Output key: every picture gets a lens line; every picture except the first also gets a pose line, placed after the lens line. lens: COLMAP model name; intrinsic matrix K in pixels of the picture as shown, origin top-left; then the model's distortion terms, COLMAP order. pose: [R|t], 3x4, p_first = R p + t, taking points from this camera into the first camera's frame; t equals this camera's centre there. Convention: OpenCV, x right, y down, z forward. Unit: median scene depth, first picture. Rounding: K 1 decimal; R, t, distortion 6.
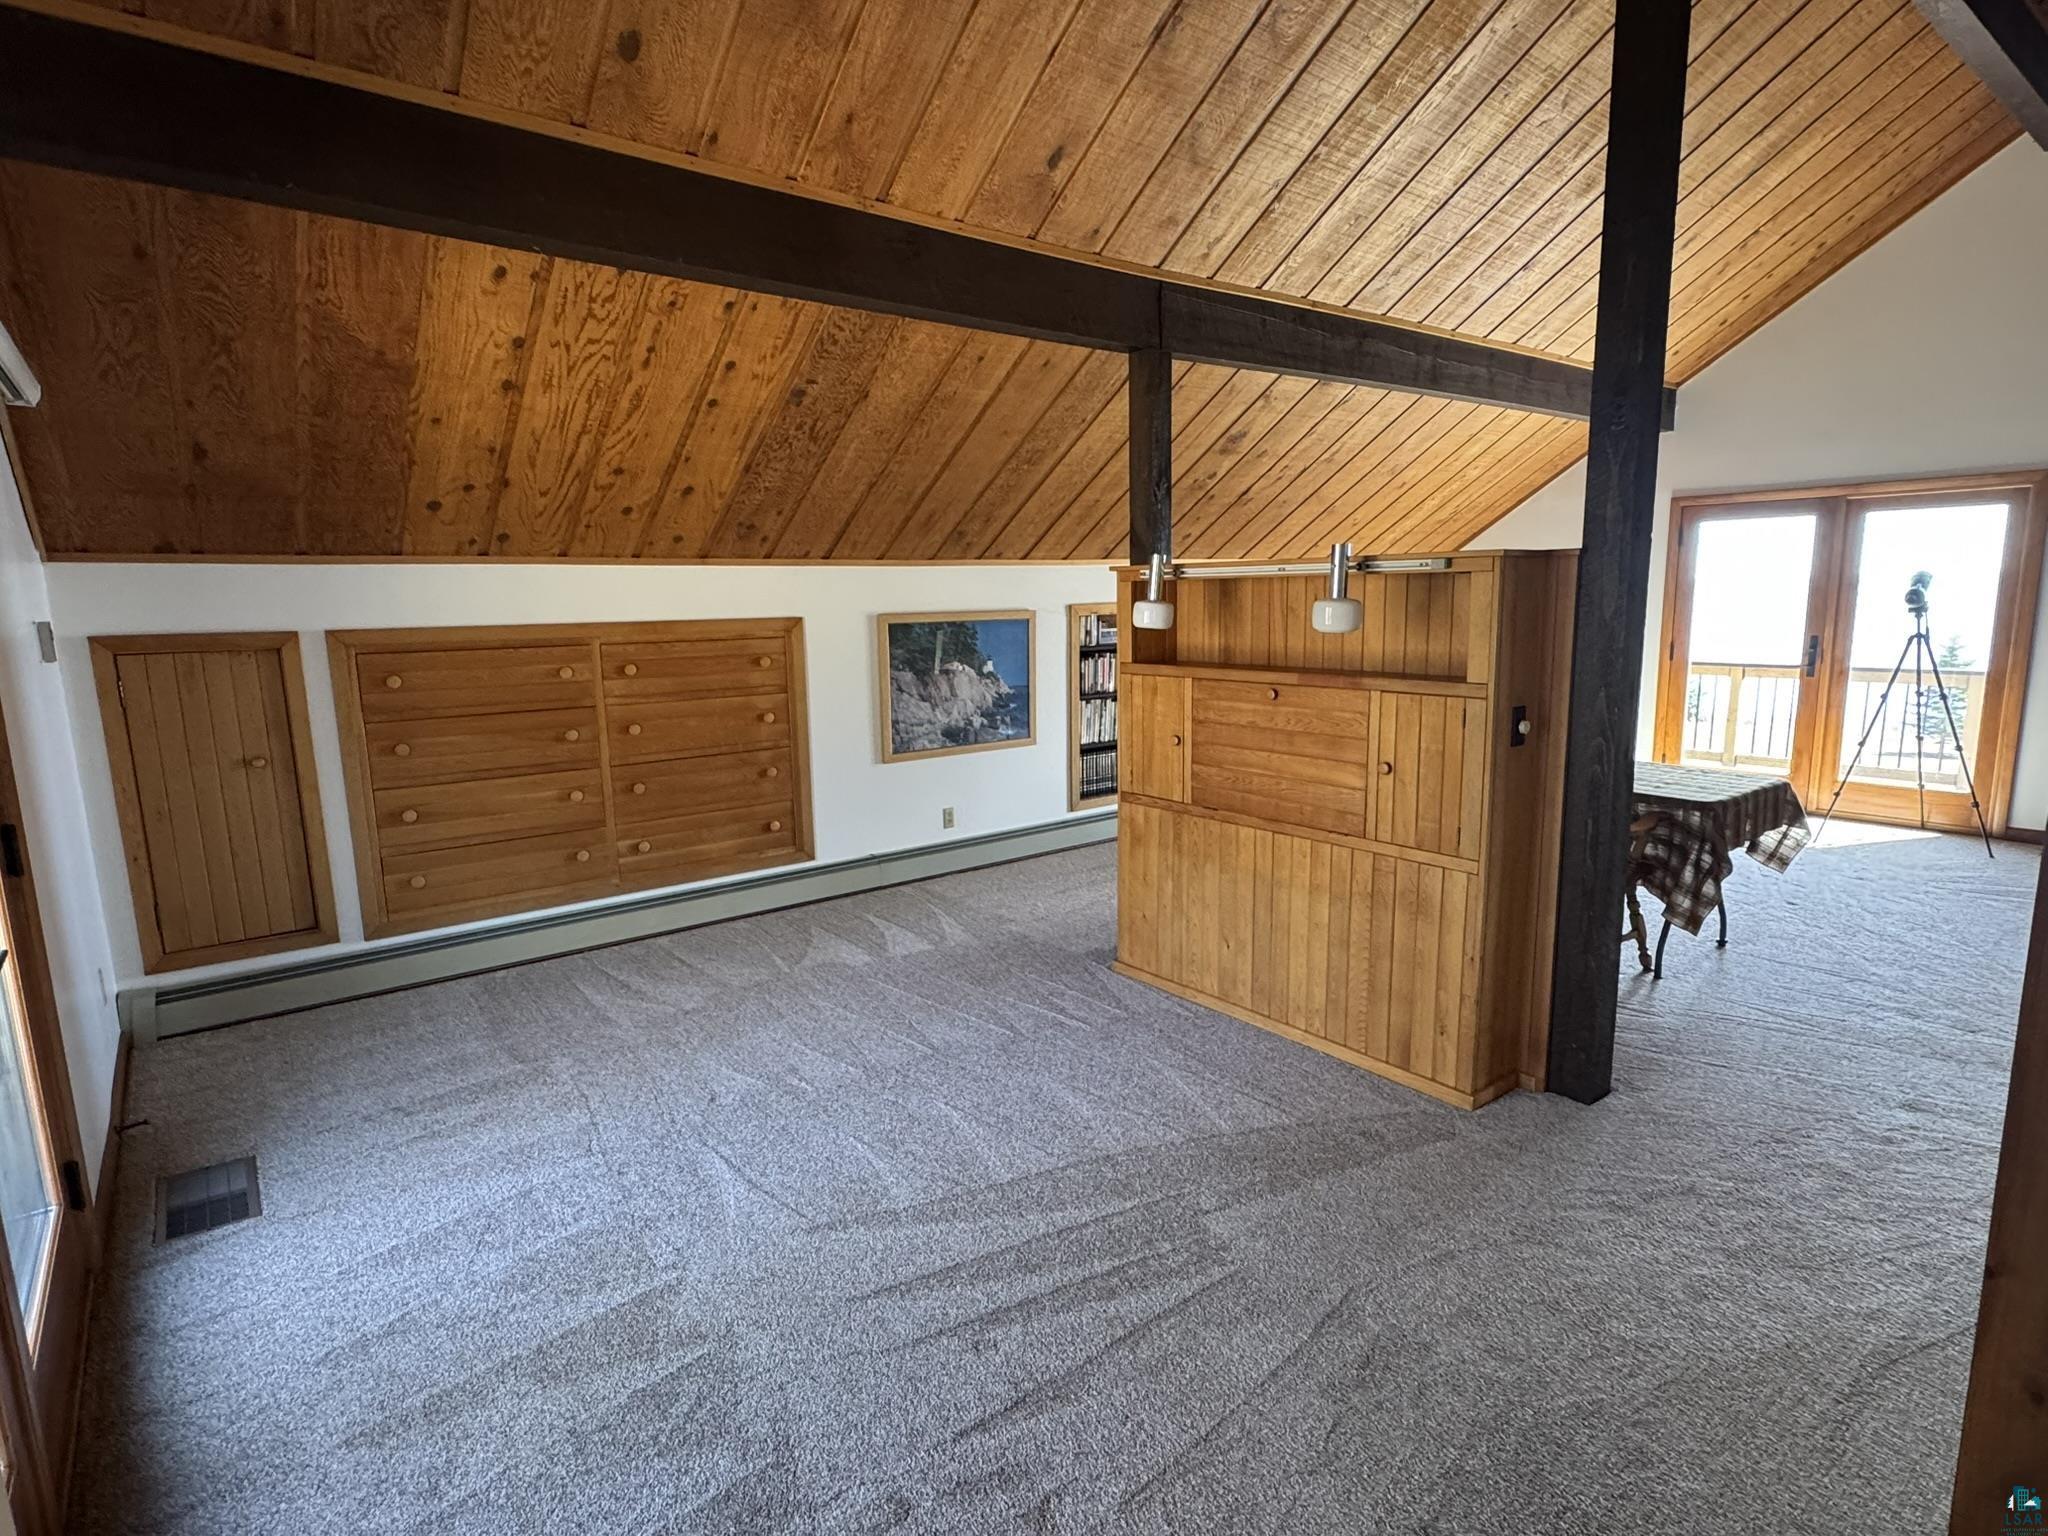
lens RADIAL K [[1078.6, 0, 1023.9], [0, 1078.6, 772.0], [0, 0, 1]] dist [-0.003486, -0.001579]
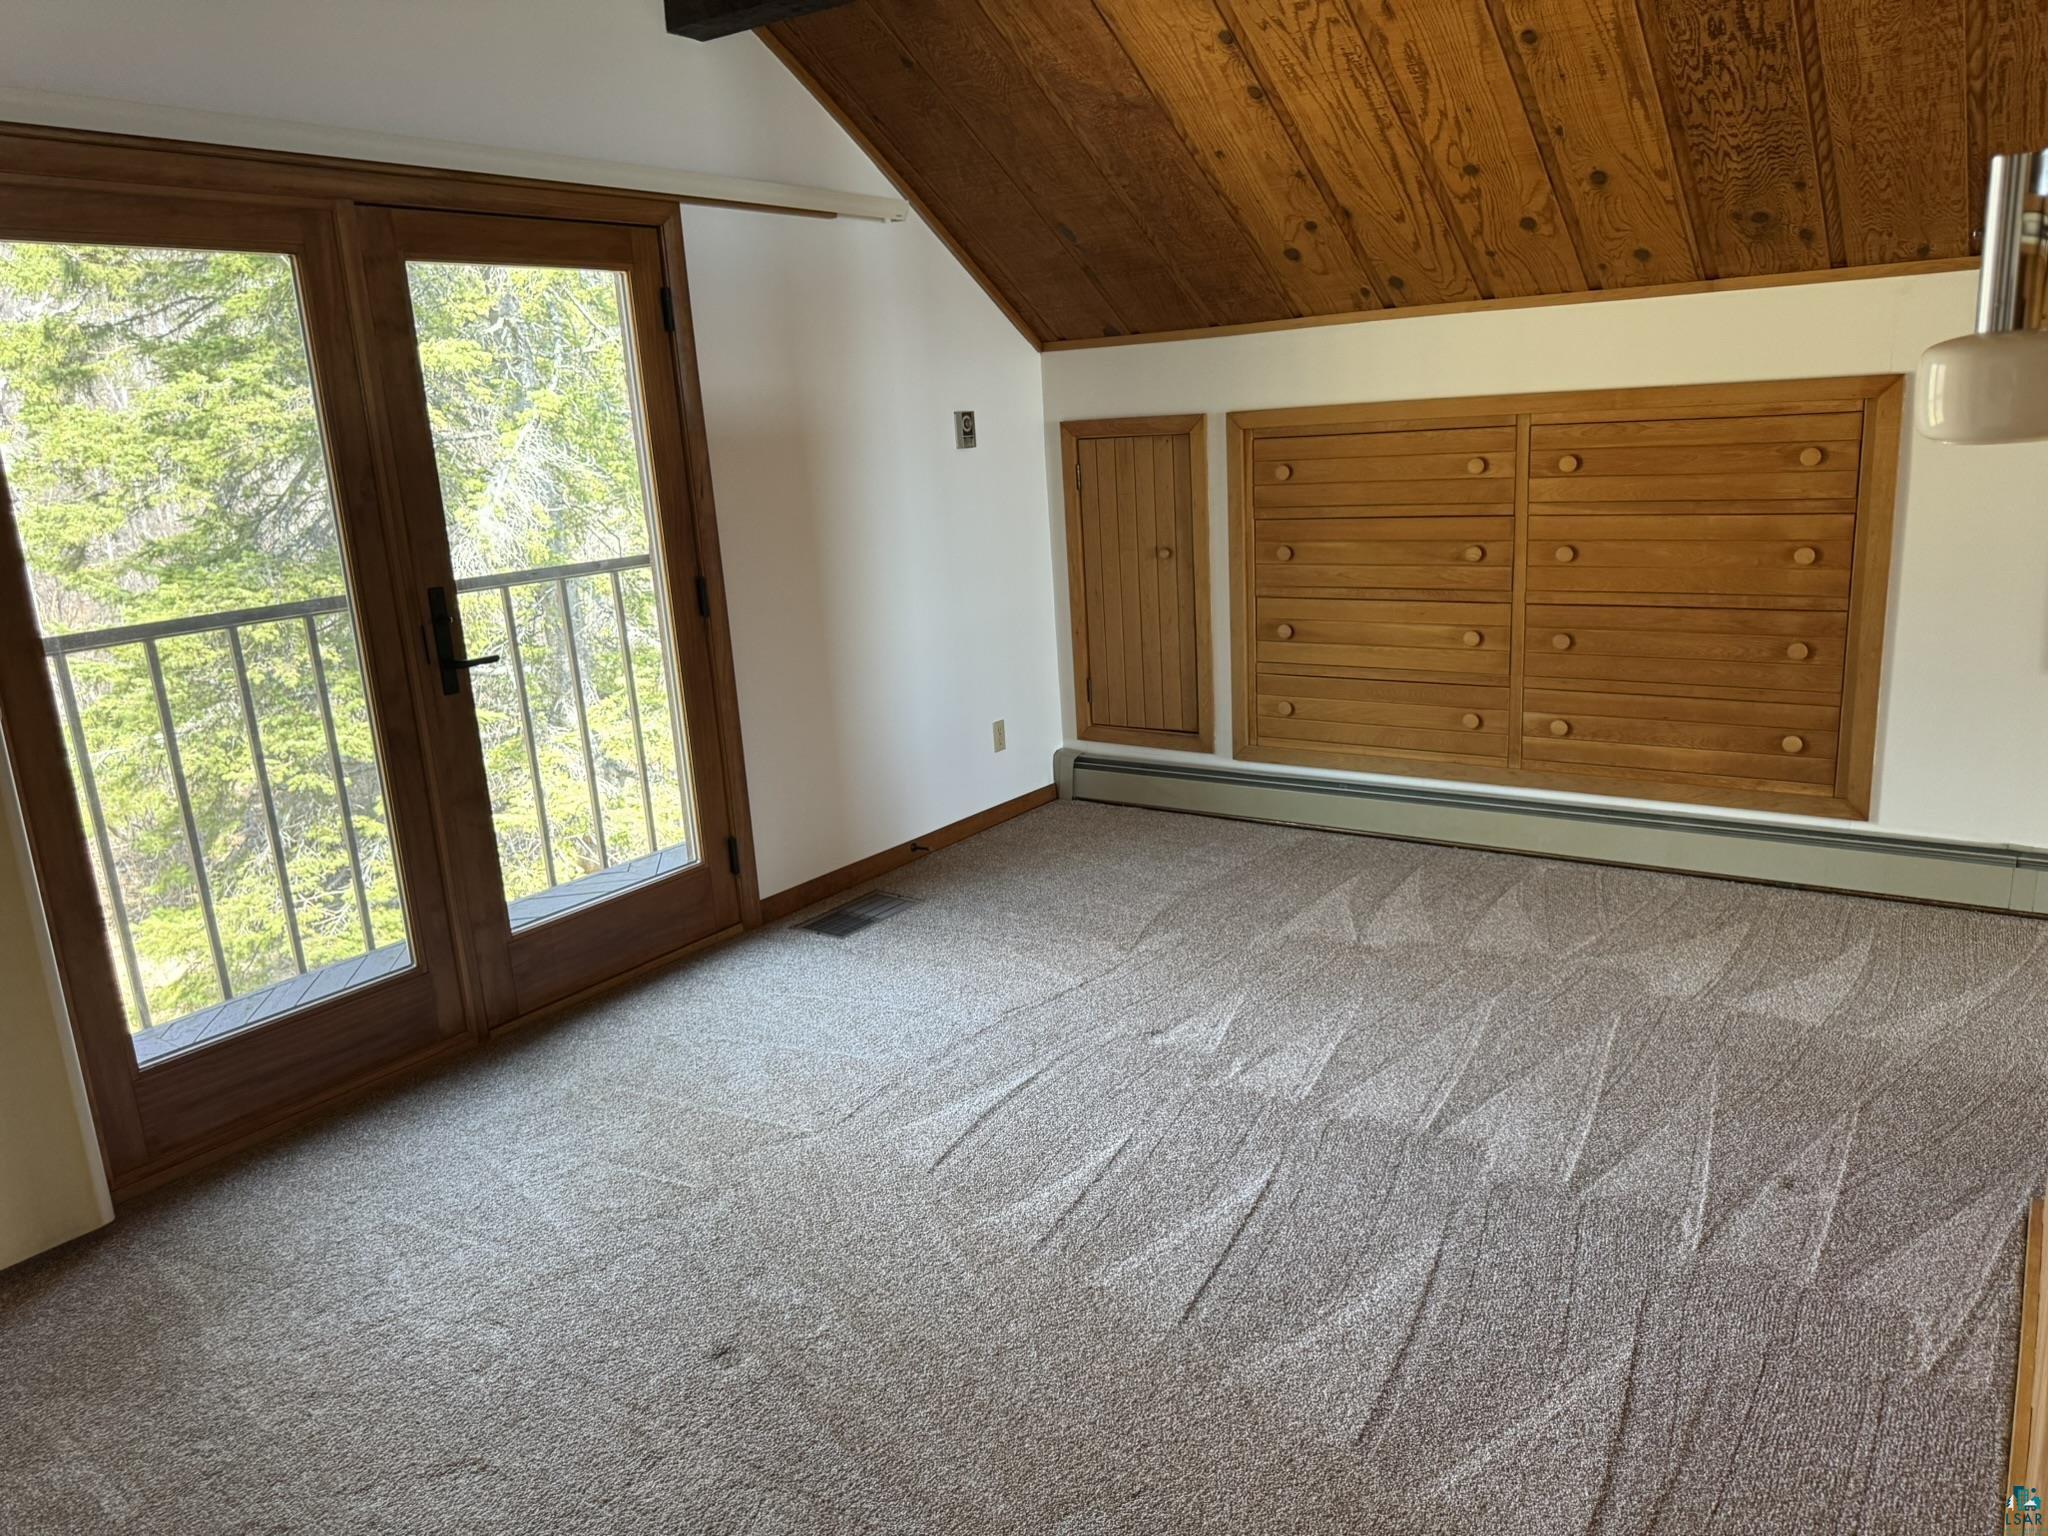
lens RADIAL K [[1461.0, 0, 1004.8], [0, 1461.0, 807.2], [0, 0, 1]] dist [0.029673, -0.055556]
pose [[0.261470, 0.253891, -0.931221, 0.447592], [-0.097290, 0.966803, 0.236275, -0.069671], [0.960296, 0.028819, 0.277491, 0.411785]]
